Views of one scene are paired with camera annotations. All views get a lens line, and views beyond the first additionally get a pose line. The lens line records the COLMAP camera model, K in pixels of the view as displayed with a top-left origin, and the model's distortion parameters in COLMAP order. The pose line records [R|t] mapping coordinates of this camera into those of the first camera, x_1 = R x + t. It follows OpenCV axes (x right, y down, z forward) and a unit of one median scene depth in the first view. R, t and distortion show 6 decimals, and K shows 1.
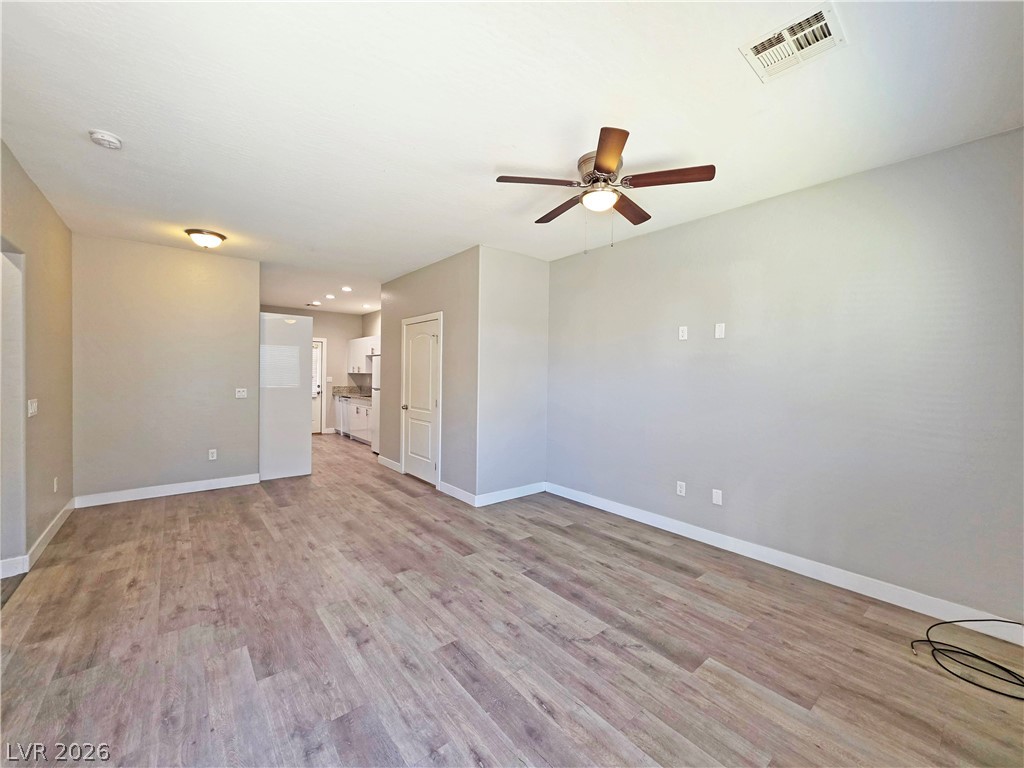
lens RADIAL K [[411.4, 0, 512.6], [0, 411.4, 378.3], [0, 0, 1]] dist [-0.006644, 0.002425]
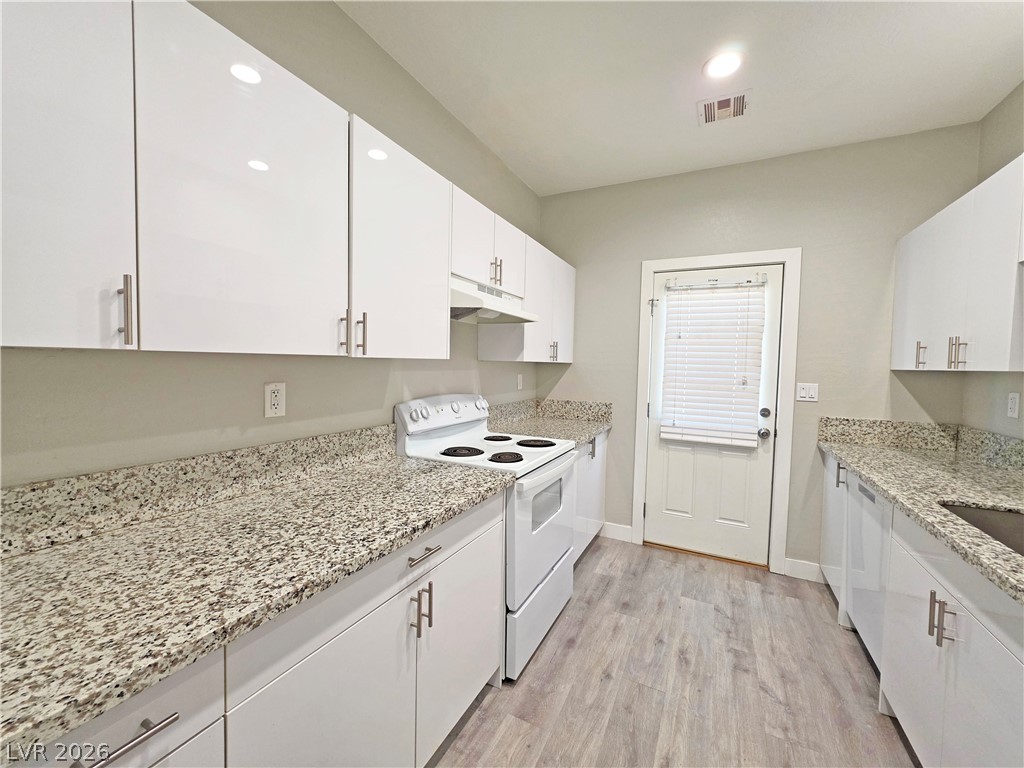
lens RADIAL K [[411.4, 0, 511.0], [0, 411.4, 379.6], [0, 0, 1]] dist [-0.006644, 0.002425]
pose [[0.399889, 0.032345, -0.915993, -0.799721], [-0.025445, 0.999384, 0.024181, -0.021393], [0.916211, 0.013638, 0.400465, 2.083062]]
